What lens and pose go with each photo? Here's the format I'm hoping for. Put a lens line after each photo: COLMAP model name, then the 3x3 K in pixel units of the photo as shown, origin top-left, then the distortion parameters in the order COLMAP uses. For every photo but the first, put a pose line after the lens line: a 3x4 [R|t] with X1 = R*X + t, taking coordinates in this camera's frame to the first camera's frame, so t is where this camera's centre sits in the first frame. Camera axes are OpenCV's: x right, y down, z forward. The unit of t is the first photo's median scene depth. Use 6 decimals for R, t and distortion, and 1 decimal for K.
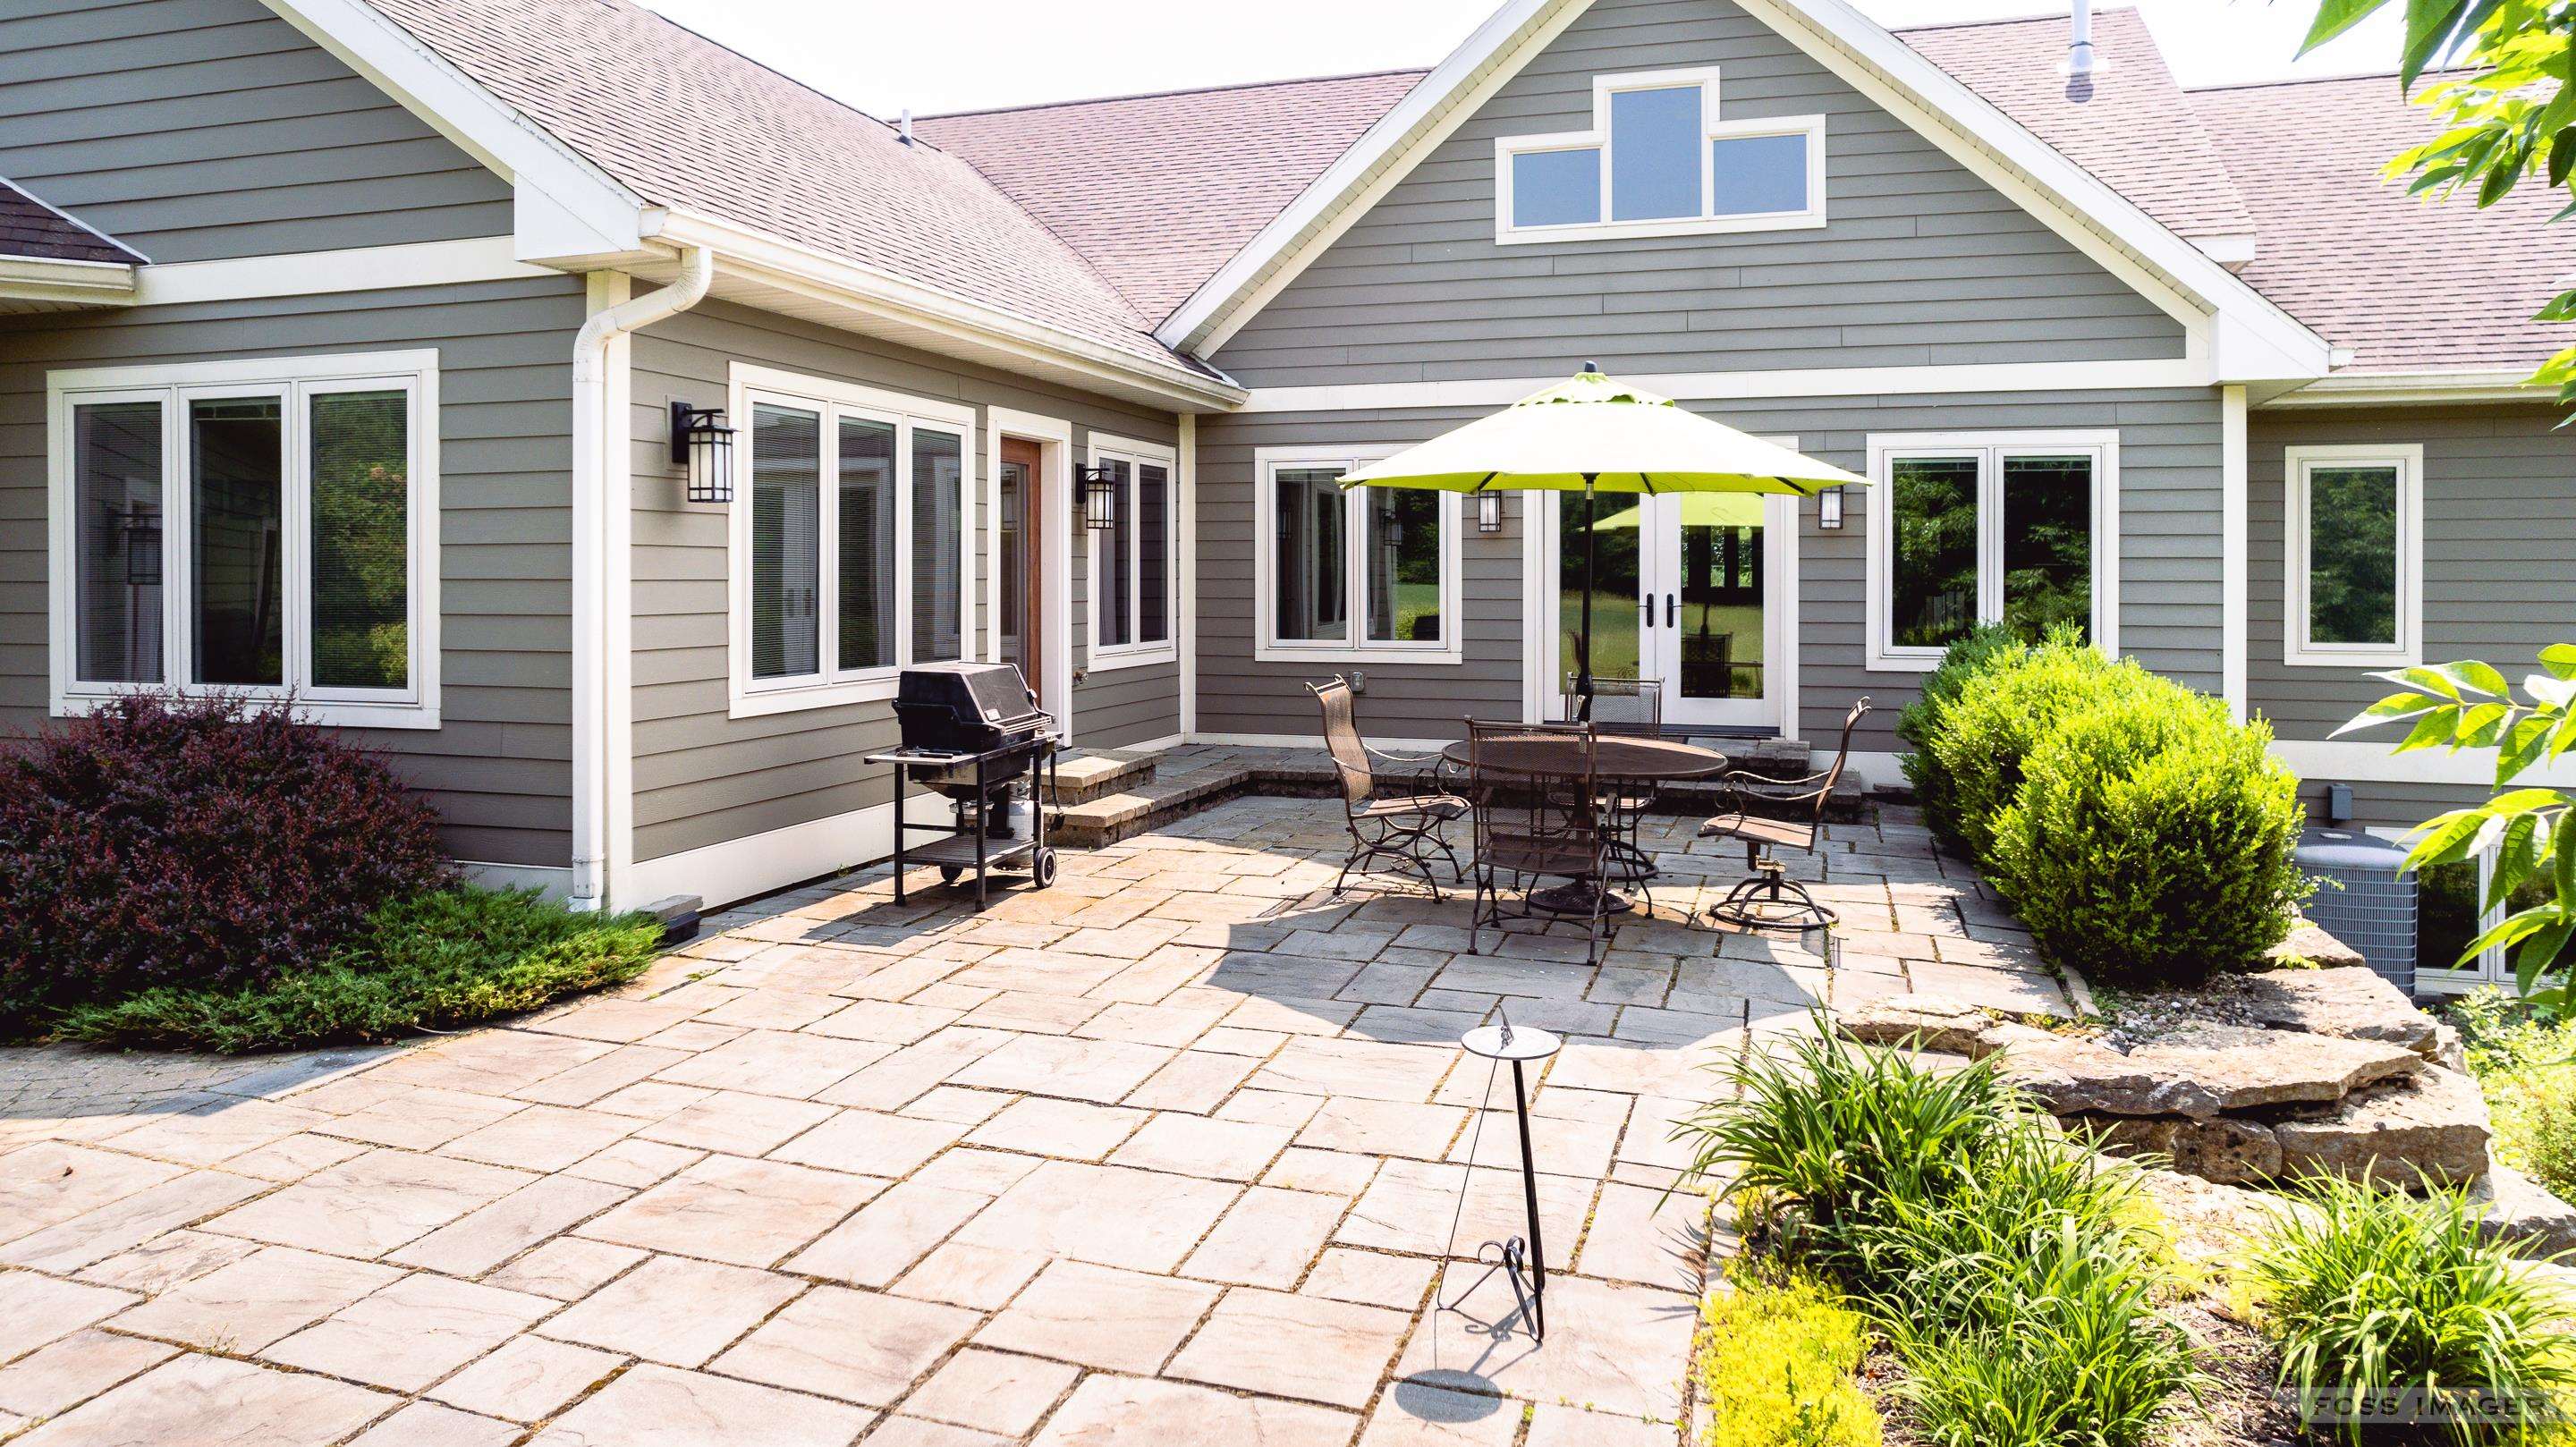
lens RADIAL K [[1703.6, 0, 1289.9], [0, 1703.6, 488.0], [0, 0, 1]] dist [-0.006625, 0.002367]
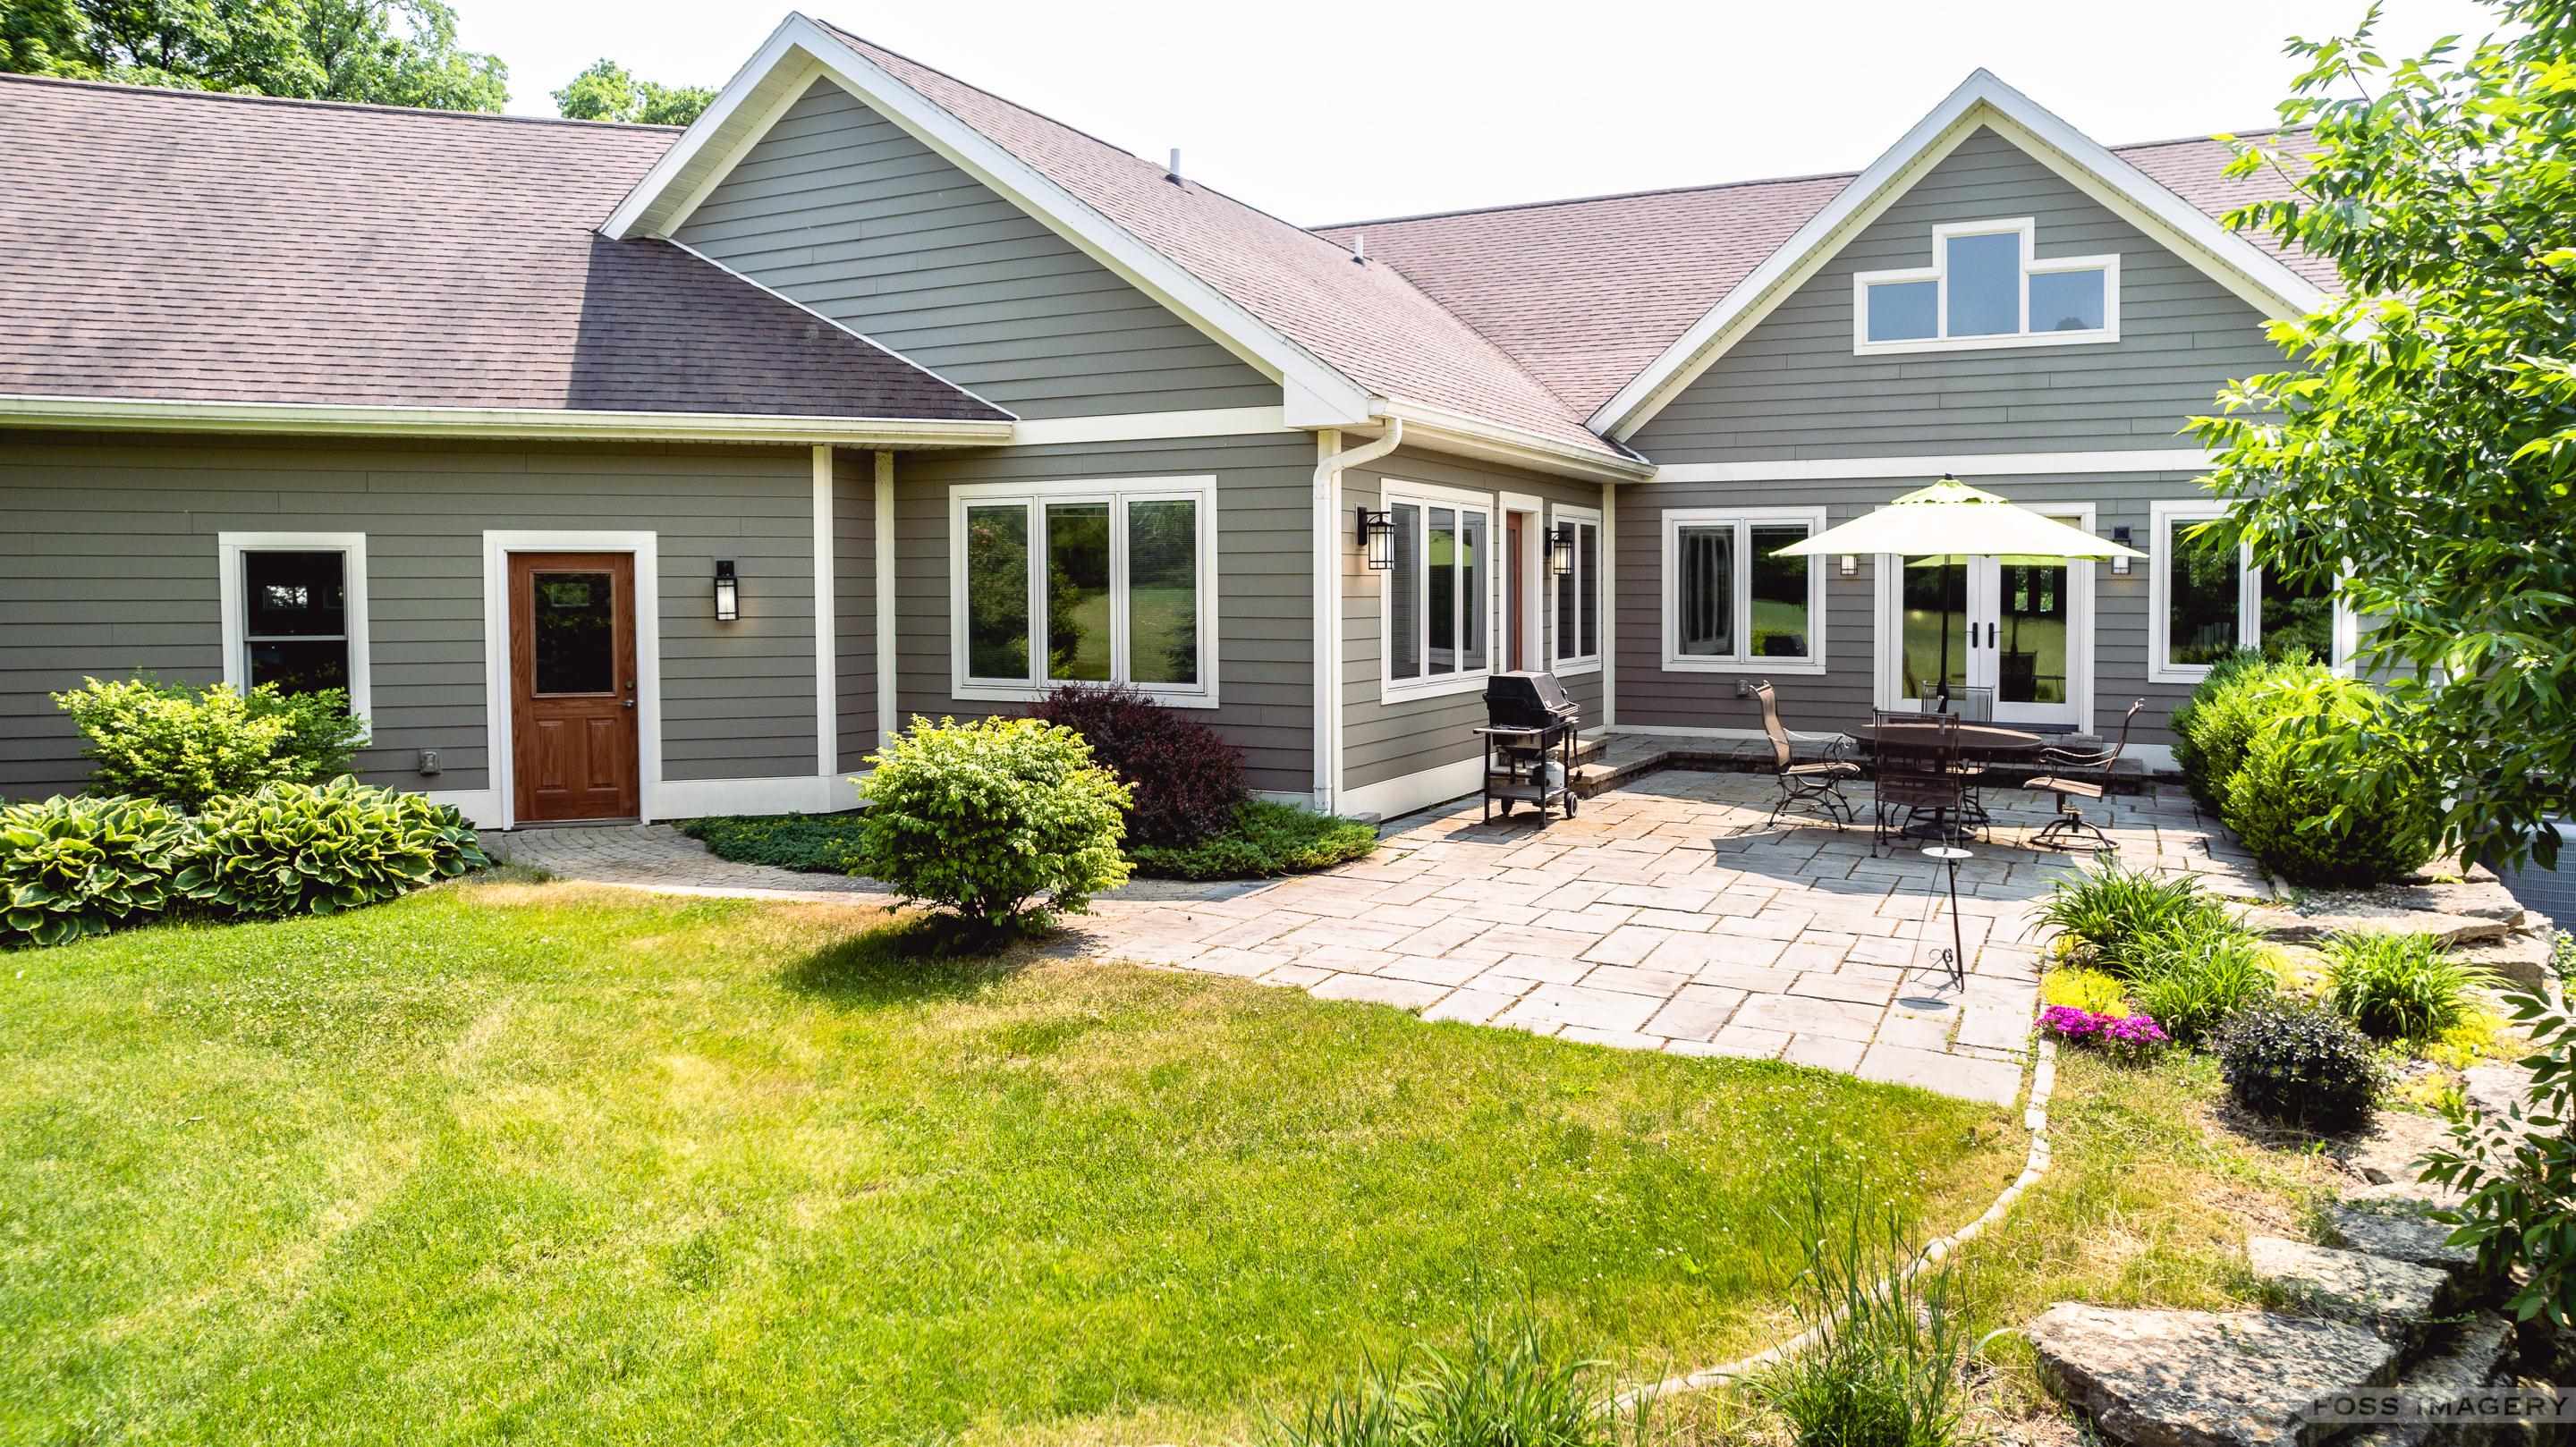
lens RADIAL K [[1688.5, 0, 1290.3], [0, 1688.5, 560.8], [0, 0, 1]] dist [-0.055697, 0.060466]
pose [[0.987471, -0.000600, -0.157799, -0.138256], [0.006443, 0.999312, 0.036517, -0.046758], [0.157669, -0.037076, 0.986796, -0.462279]]
